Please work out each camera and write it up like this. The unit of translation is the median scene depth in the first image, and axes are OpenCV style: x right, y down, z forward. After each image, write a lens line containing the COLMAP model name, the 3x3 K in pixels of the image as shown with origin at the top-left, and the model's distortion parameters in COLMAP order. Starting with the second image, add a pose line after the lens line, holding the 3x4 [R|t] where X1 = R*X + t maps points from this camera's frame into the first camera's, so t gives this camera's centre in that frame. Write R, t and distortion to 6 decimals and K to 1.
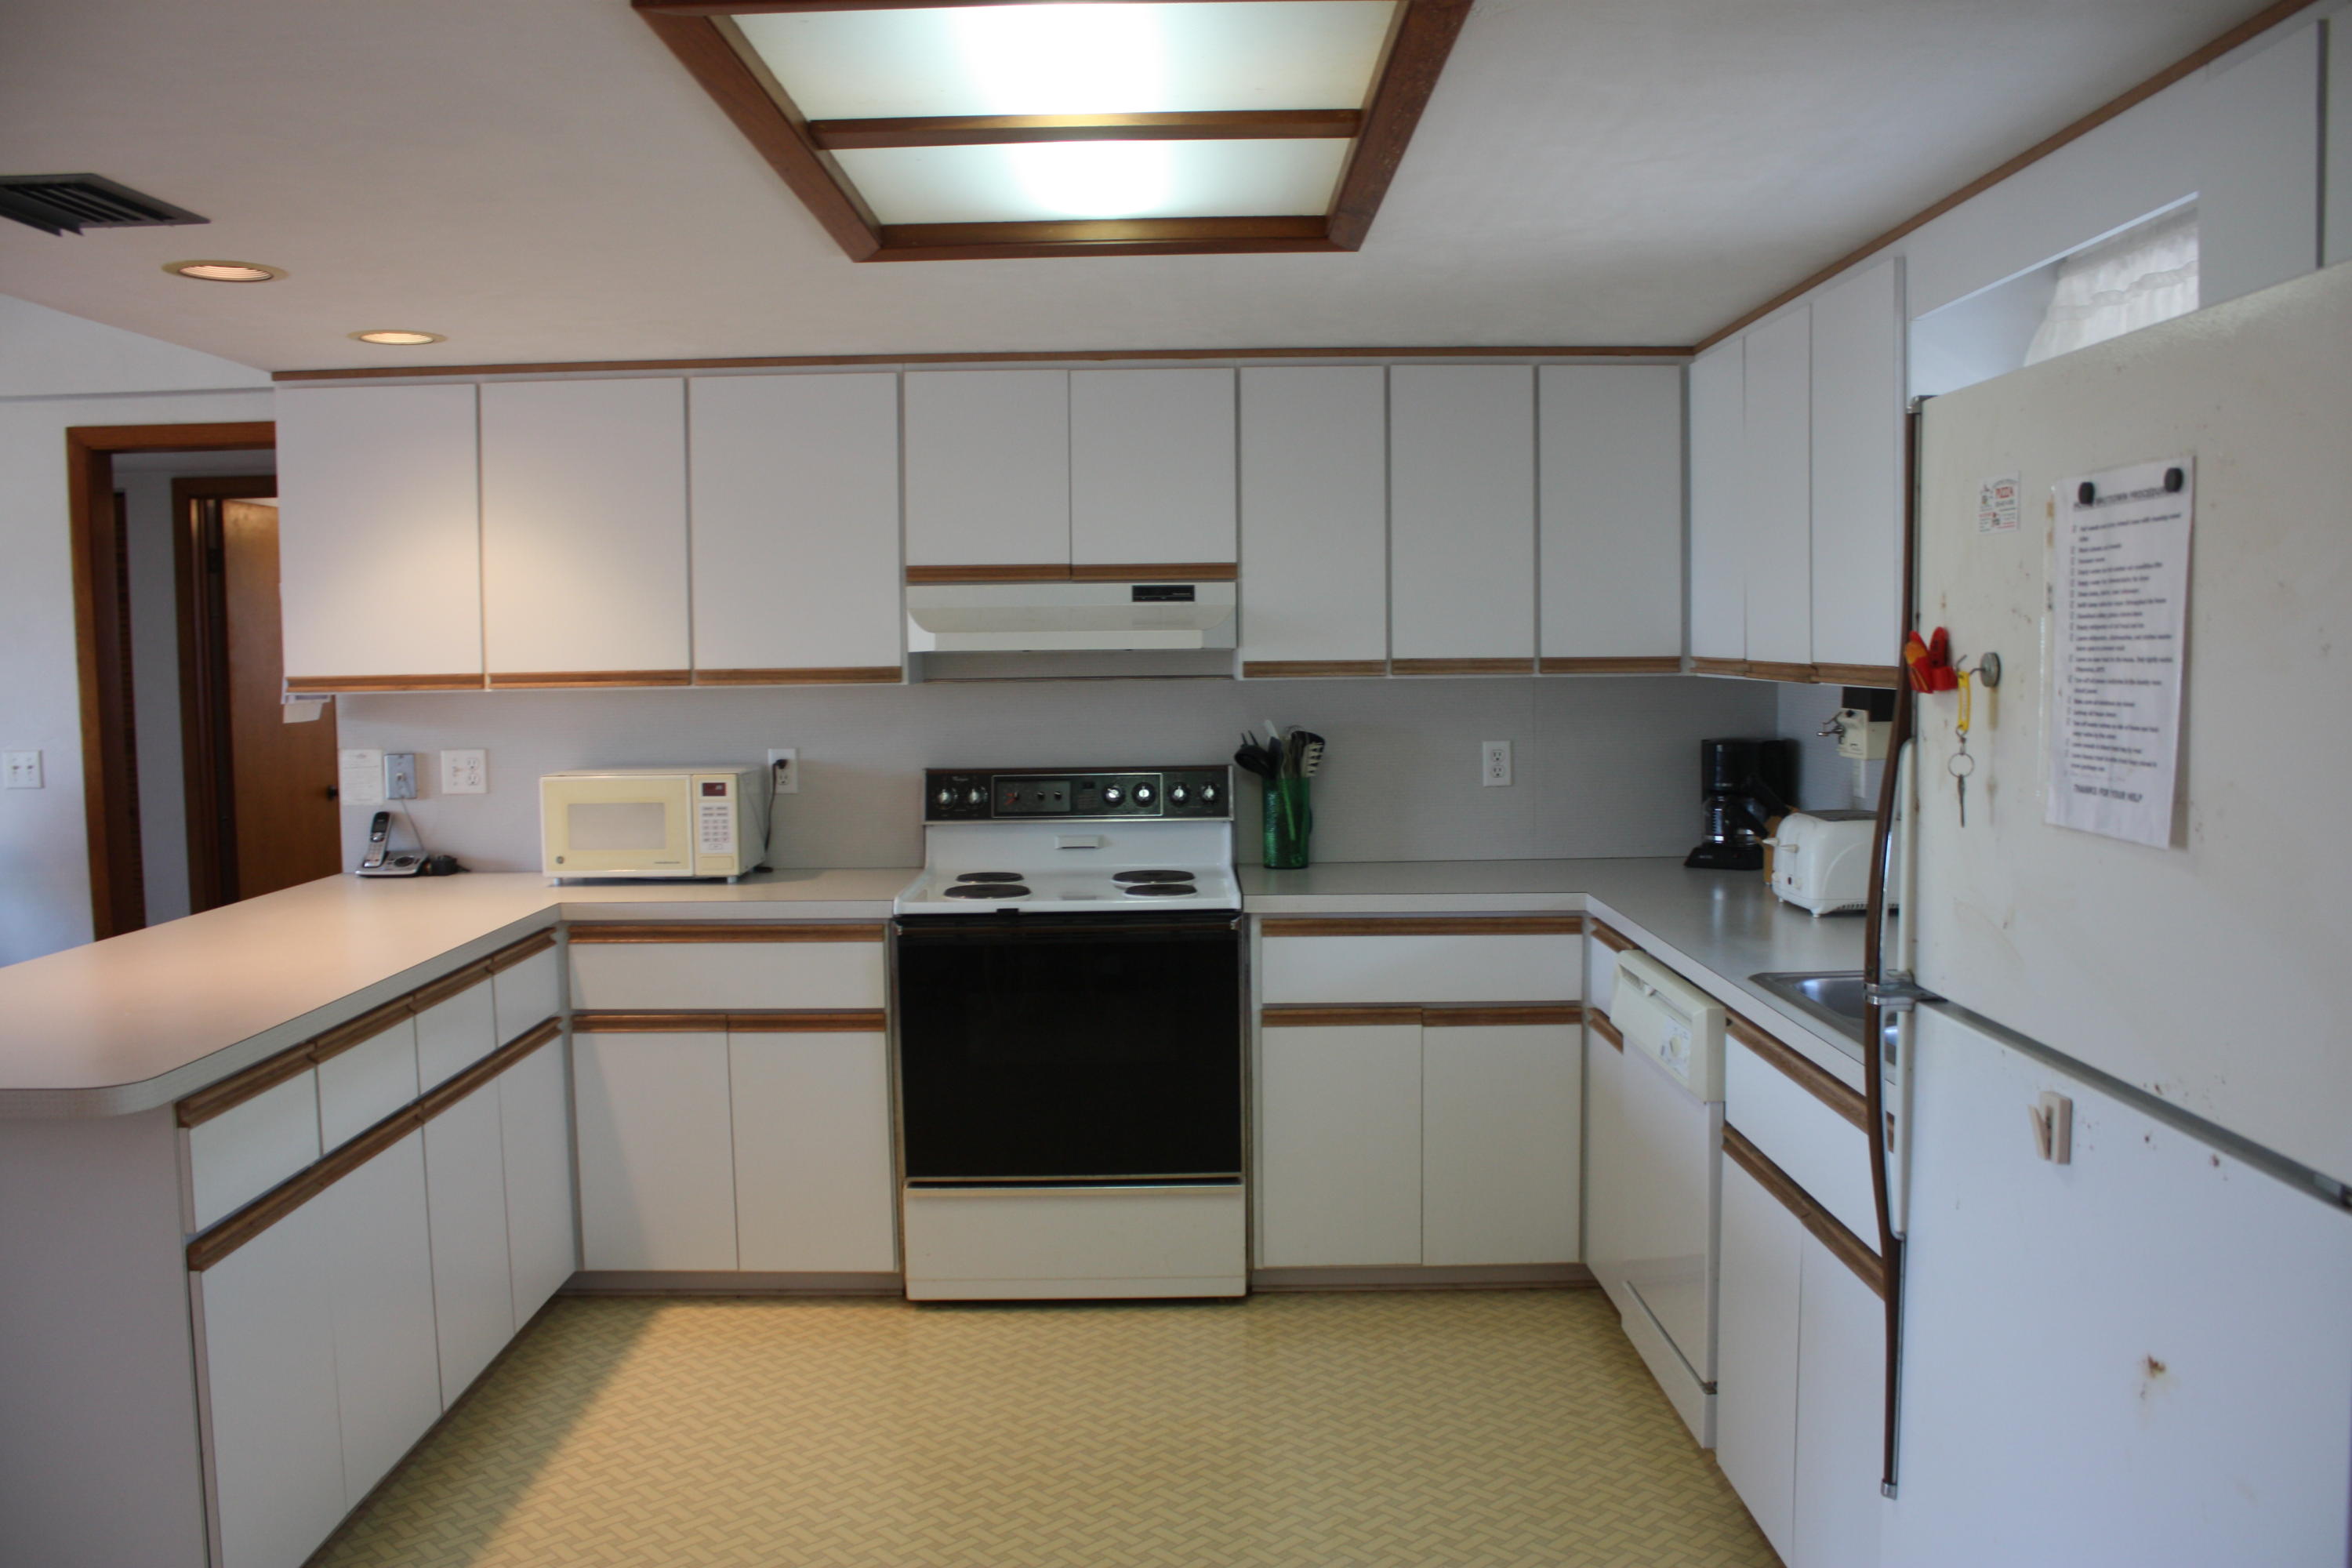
lens RADIAL K [[1962.2, 0, 1176.0], [0, 1962.2, 784.0], [0, 0, 1]] dist [-0.167572, 0.164262]
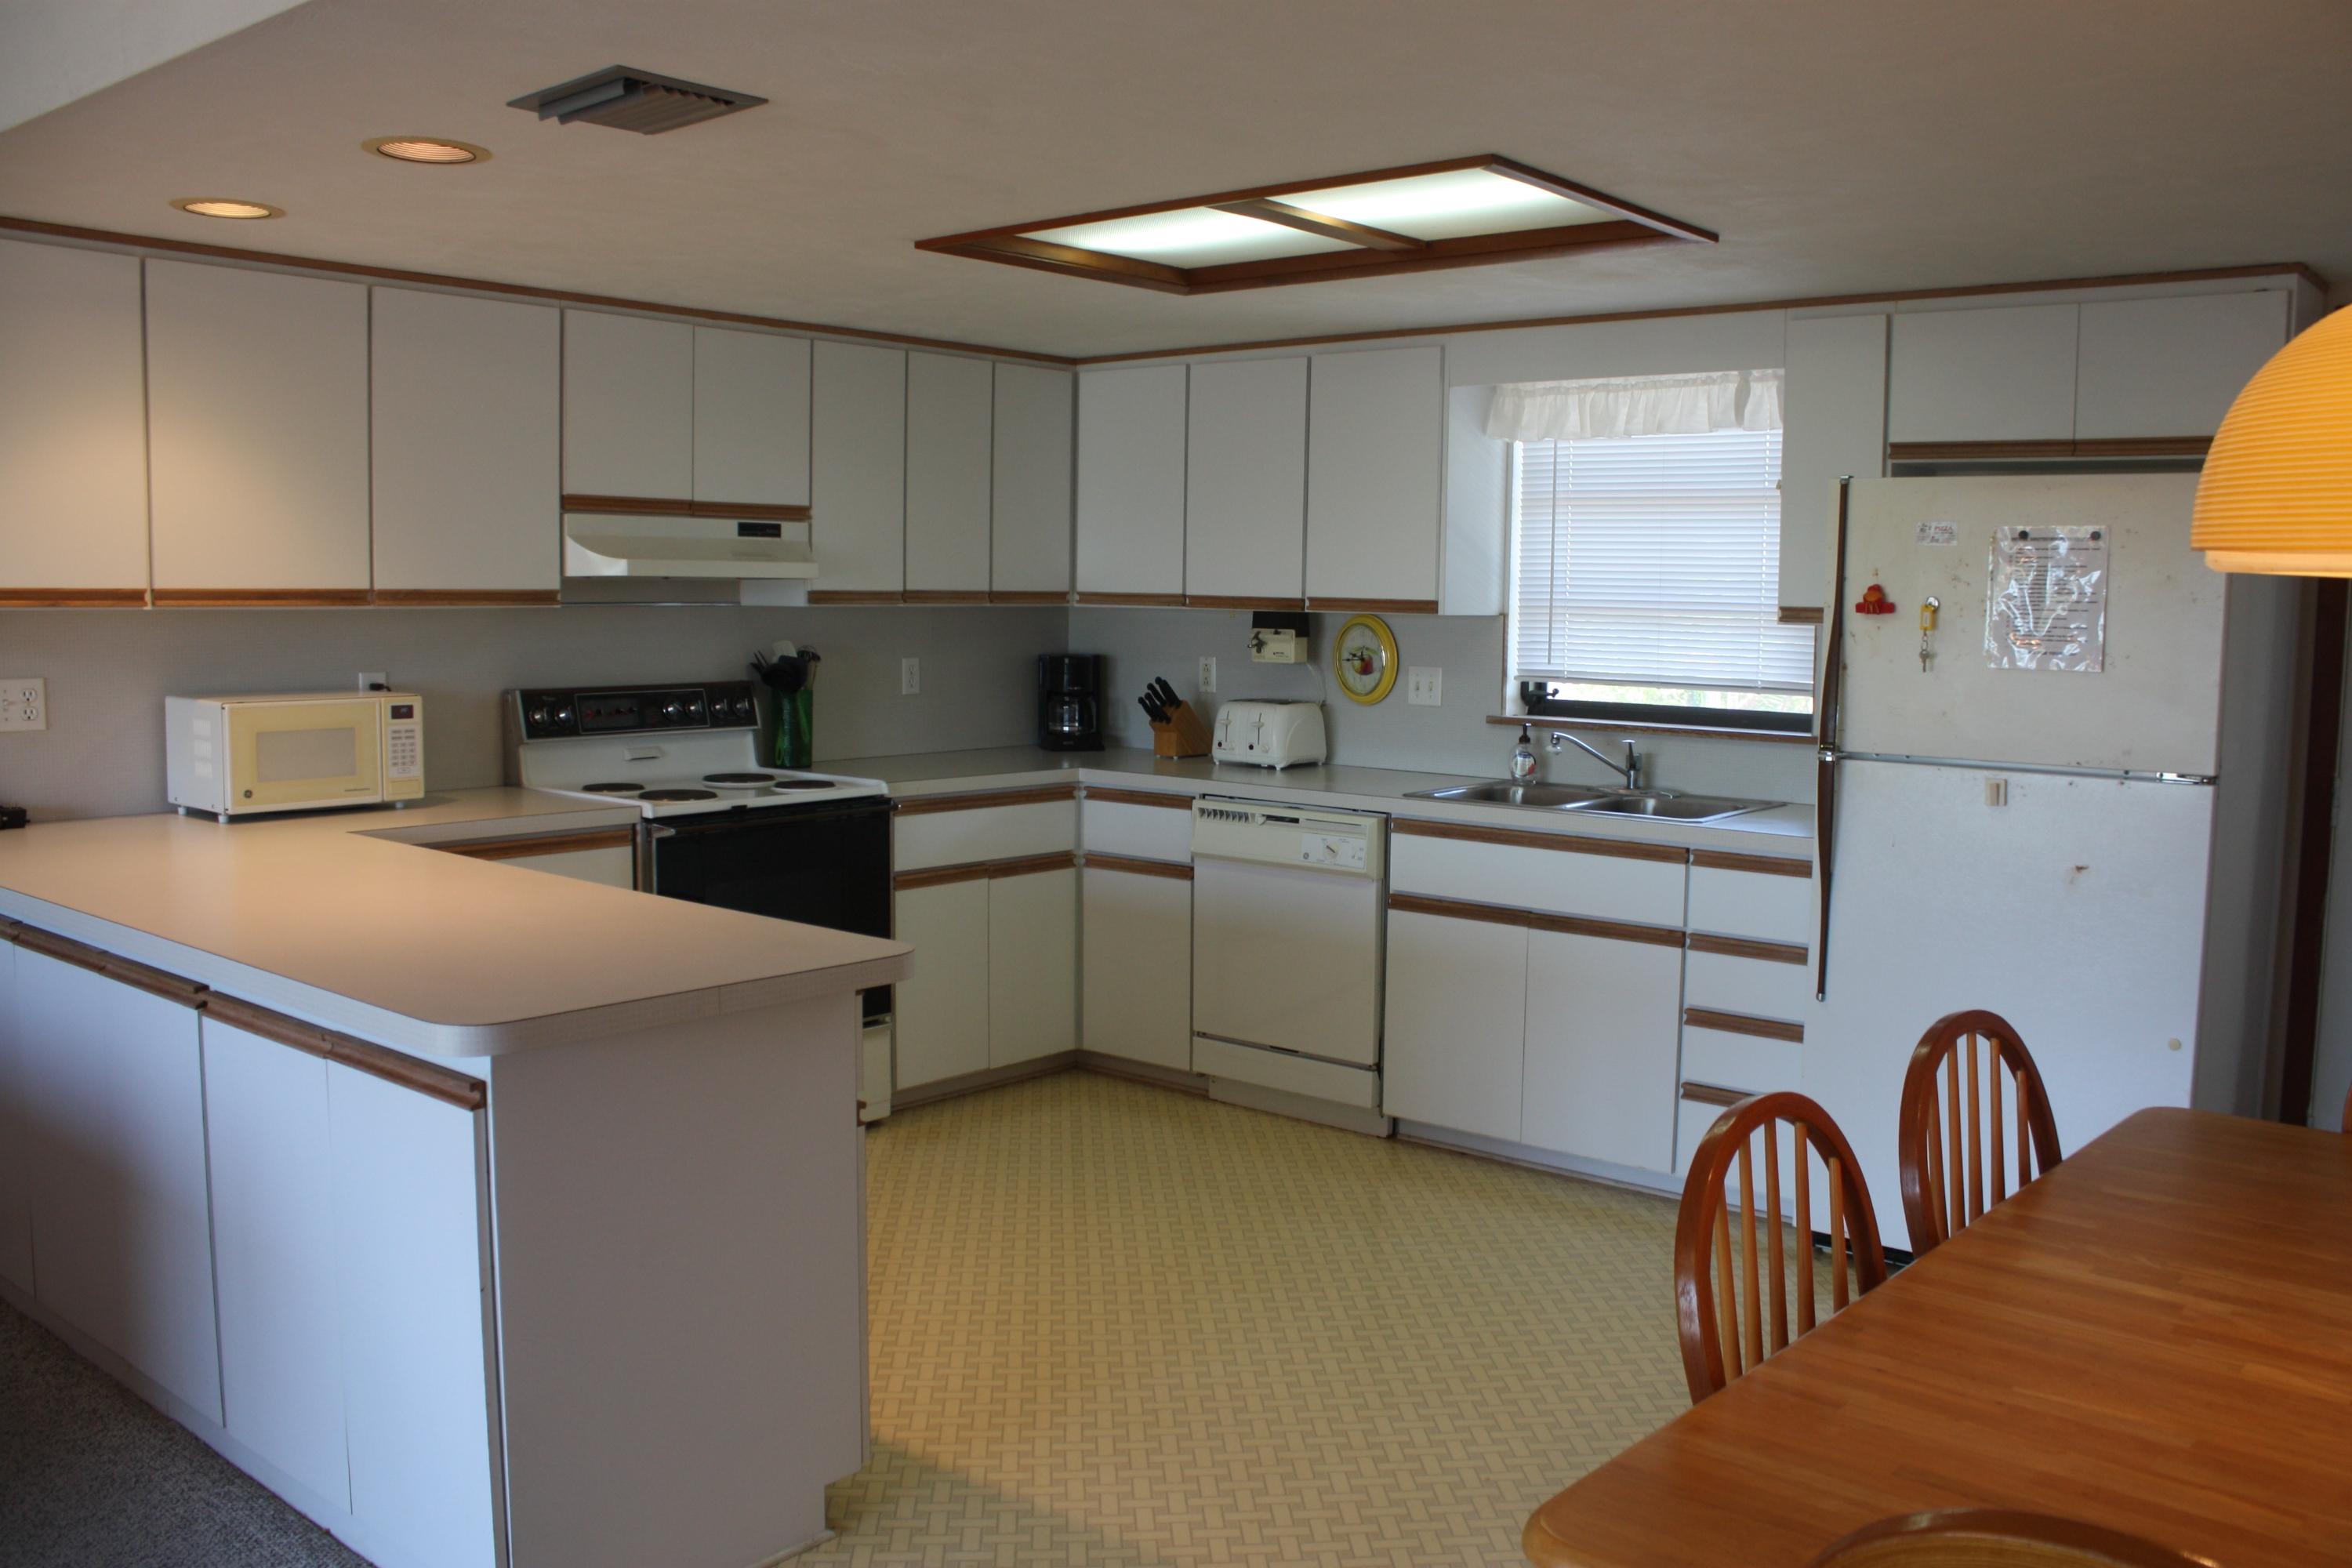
lens RADIAL K [[1966.4, 0, 1176.0], [0, 1966.4, 784.0], [0, 0, 1]] dist [-0.167480, 0.157106]
pose [[0.644044, -0.054732, 0.763028, -0.727428], [0.032523, 0.998494, 0.044171, 0.008898], [-0.764297, -0.003632, 0.644854, 0.077634]]
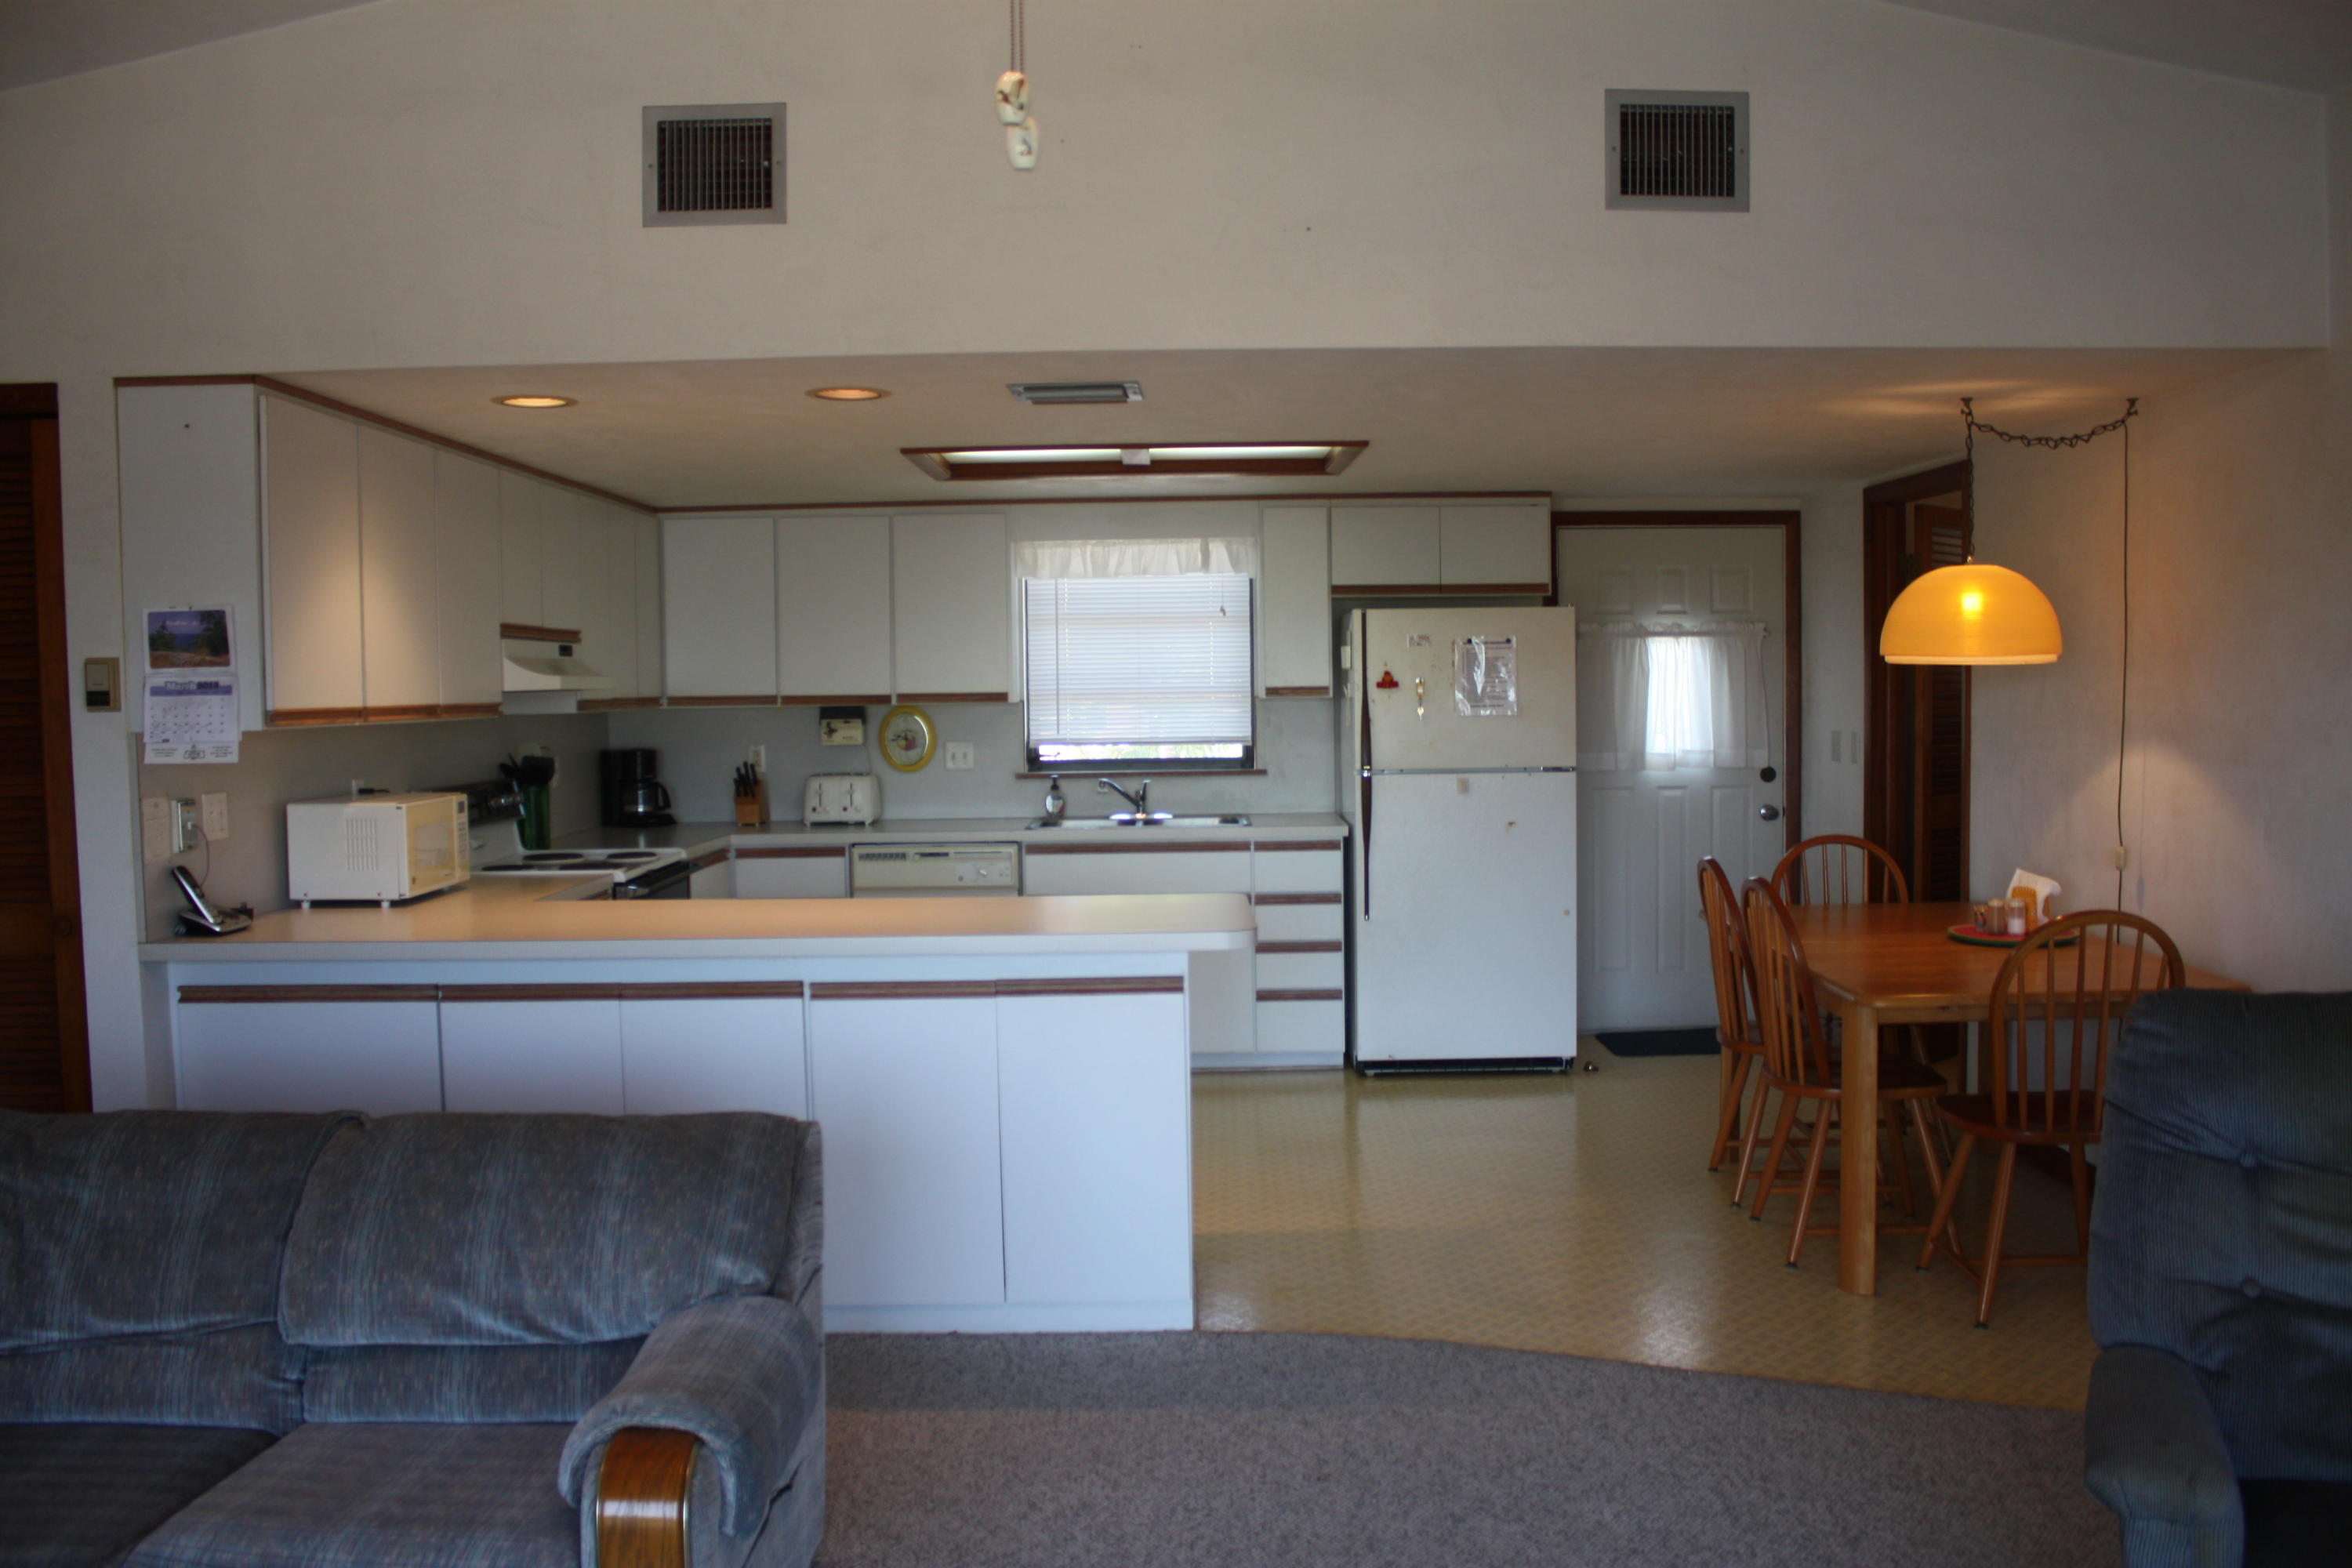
lens RADIAL K [[1962.2, 0, 1176.0], [0, 1962.2, 784.0], [0, 0, 1]] dist [-0.167572, 0.164262]
pose [[-0.001070, -0.039581, 0.999216, -1.382715], [0.086090, 0.995503, 0.039526, -0.019719], [-0.996287, 0.086065, 0.002342, 0.572758]]
